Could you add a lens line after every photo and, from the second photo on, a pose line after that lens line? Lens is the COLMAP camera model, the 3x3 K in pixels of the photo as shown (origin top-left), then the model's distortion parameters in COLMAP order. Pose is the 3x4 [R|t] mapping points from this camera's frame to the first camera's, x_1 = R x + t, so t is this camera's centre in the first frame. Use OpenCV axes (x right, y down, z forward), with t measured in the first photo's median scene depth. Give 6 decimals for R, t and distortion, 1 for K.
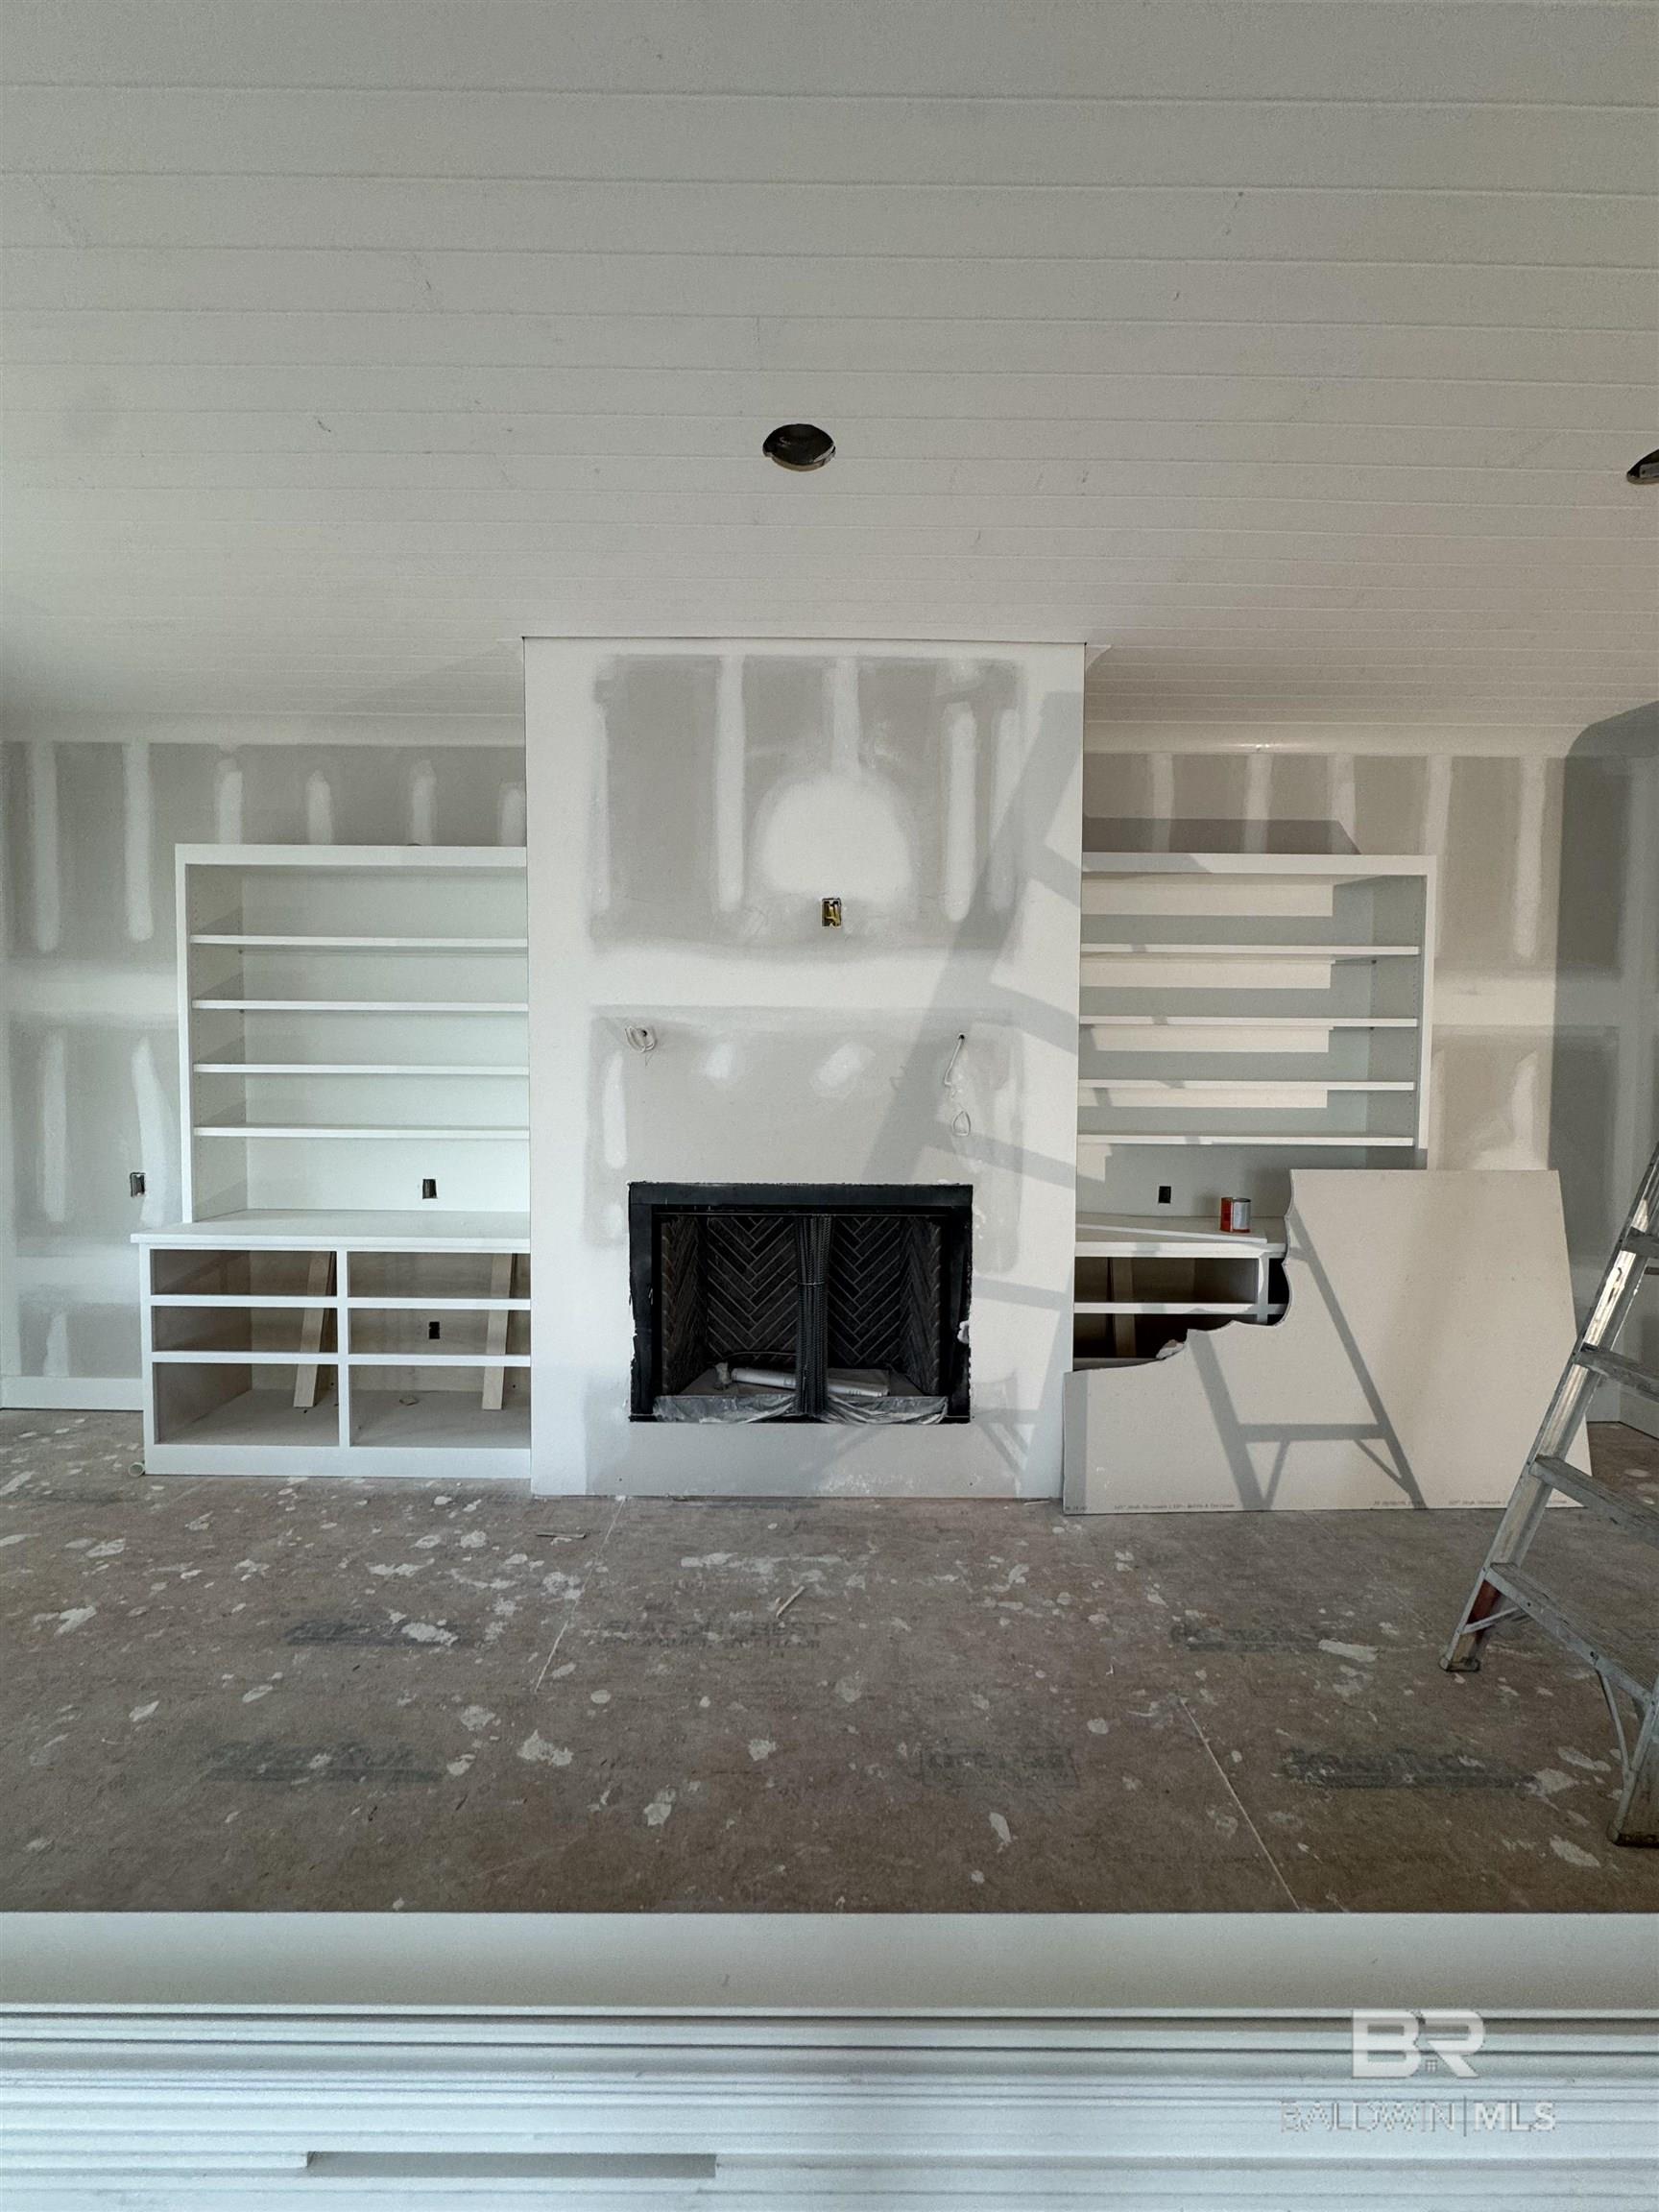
lens RADIAL K [[882.2, 0, 836.1], [0, 882.2, 1104.0], [0, 0, 1]] dist [0.000831, 0.000292]
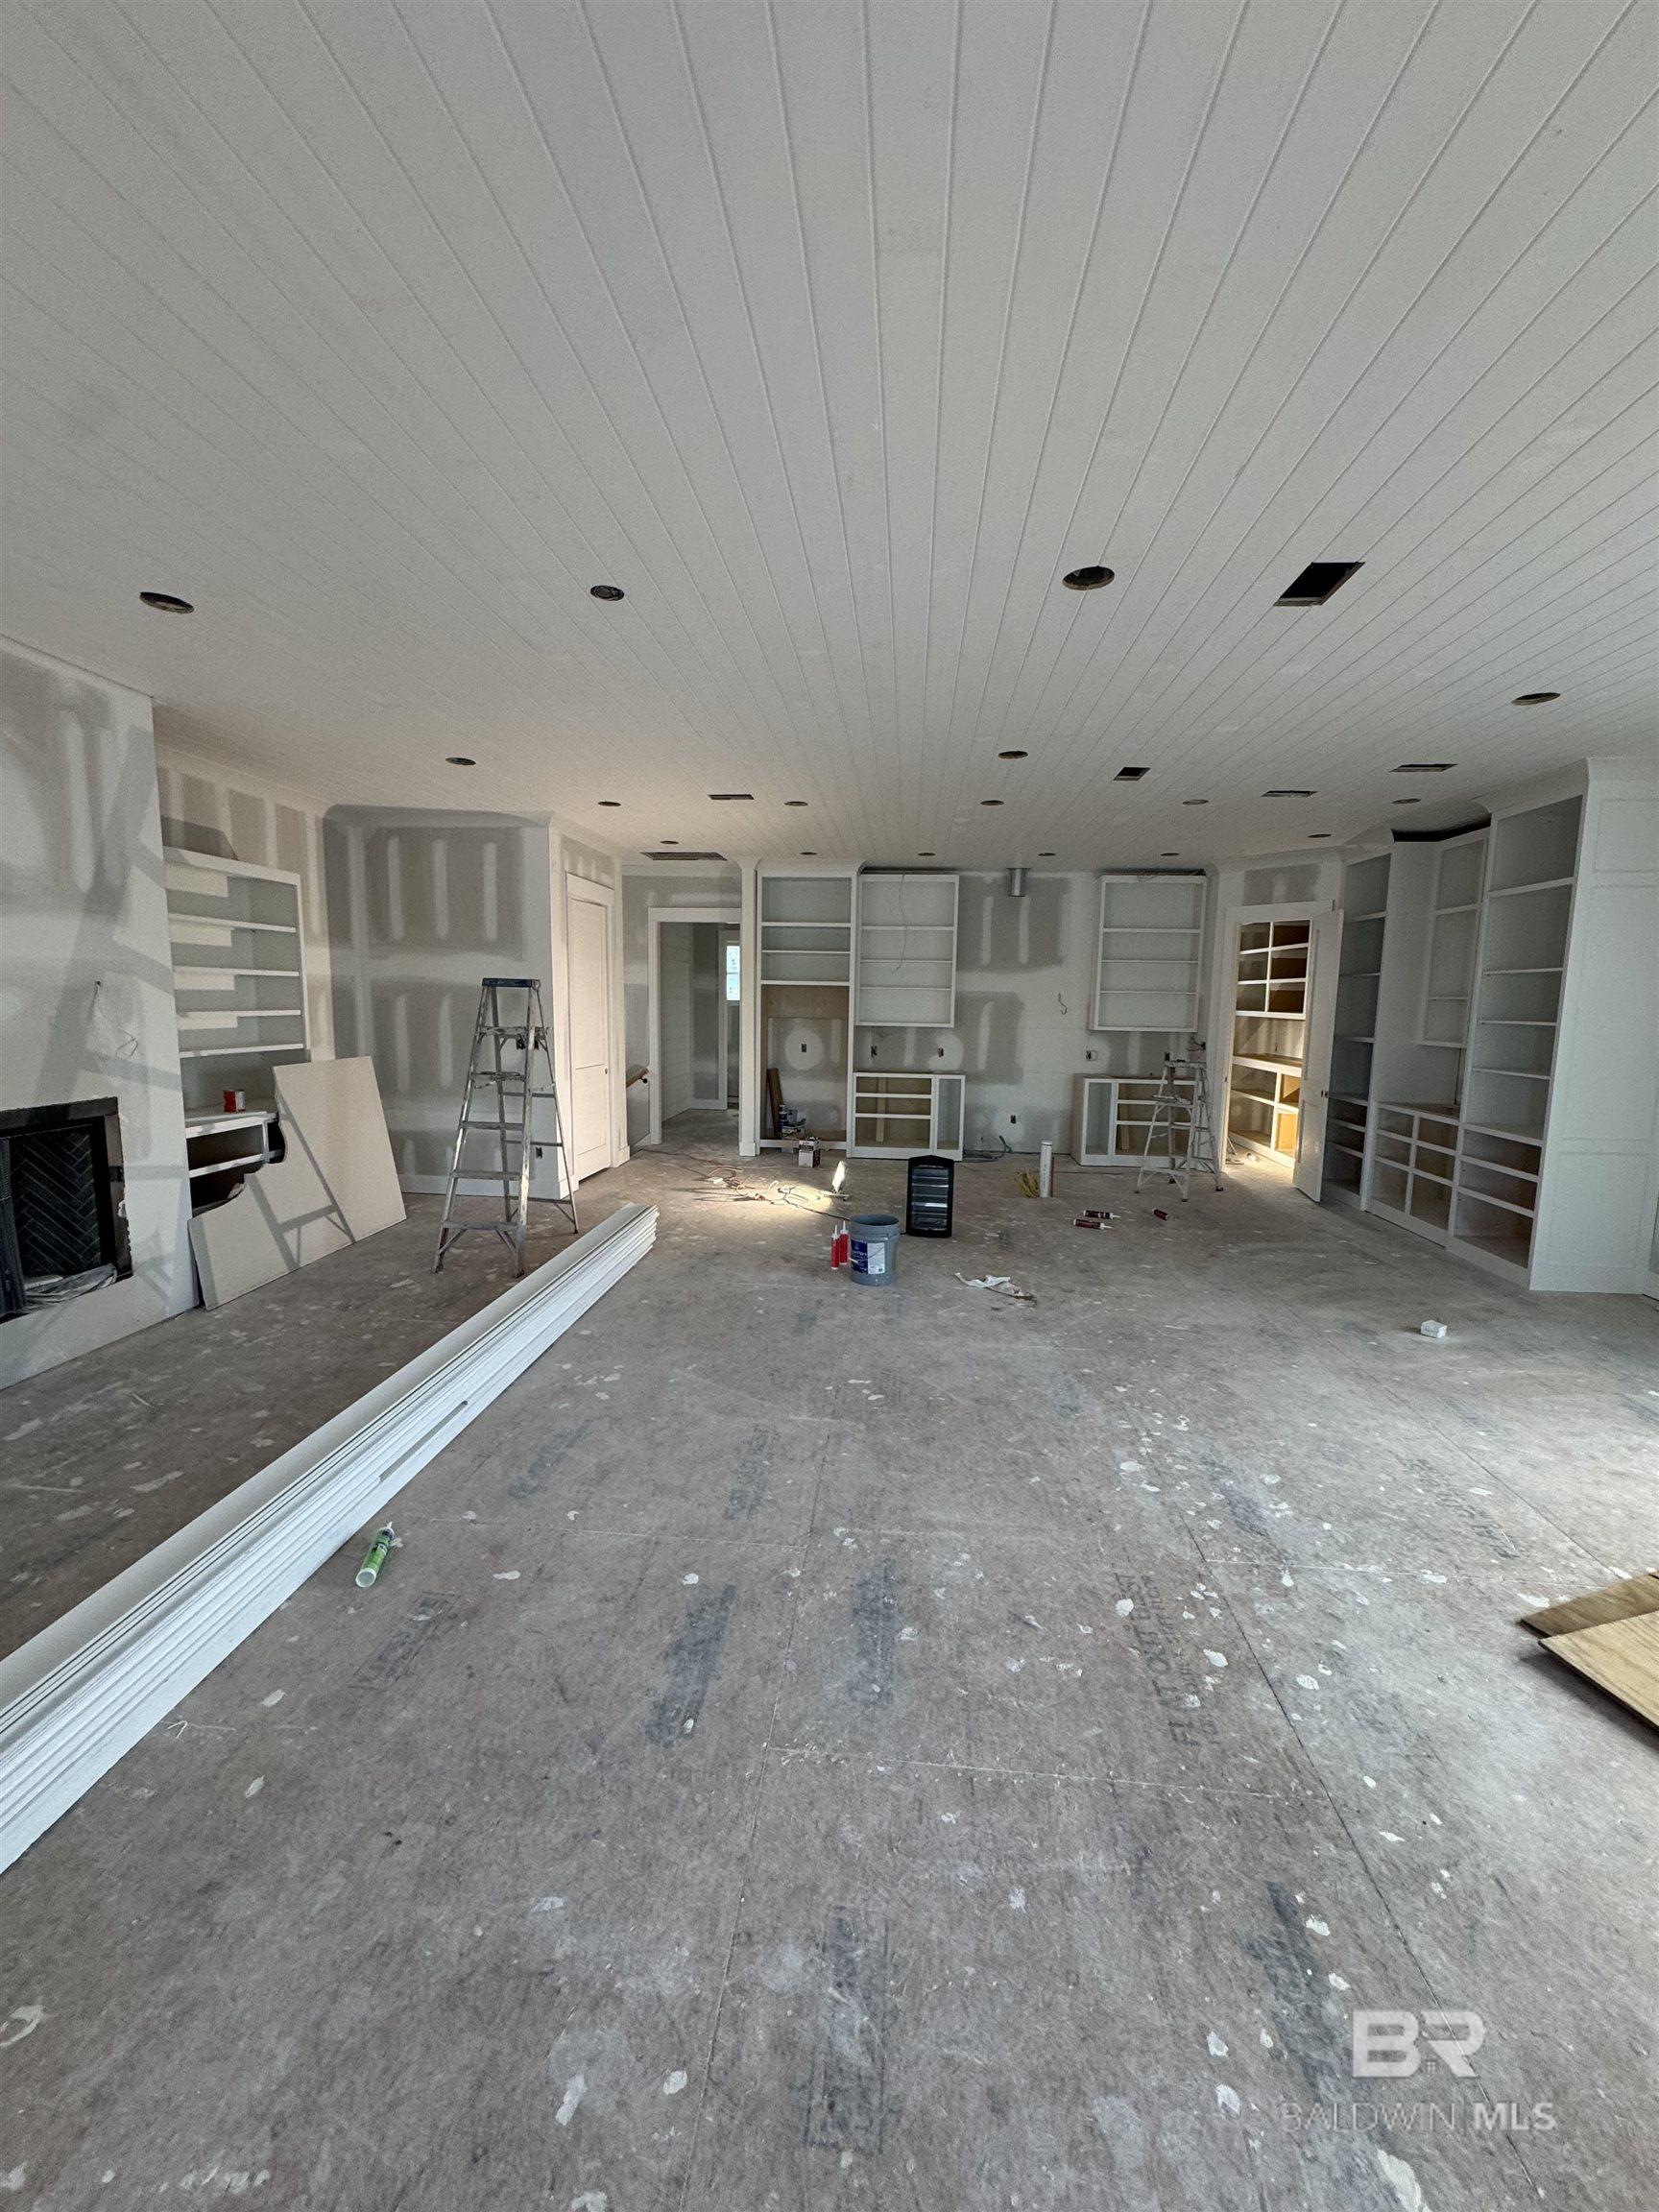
lens RADIAL K [[882.2, 0, 832.3], [0, 882.2, 1104.8], [0, 0, 1]] dist [0.000831, 0.000292]
pose [[0.092939, -0.126135, 0.987650, -1.033996], [0.024861, 0.991928, 0.124342, -0.033122], [-0.995361, 0.012998, 0.095324, -0.178131]]
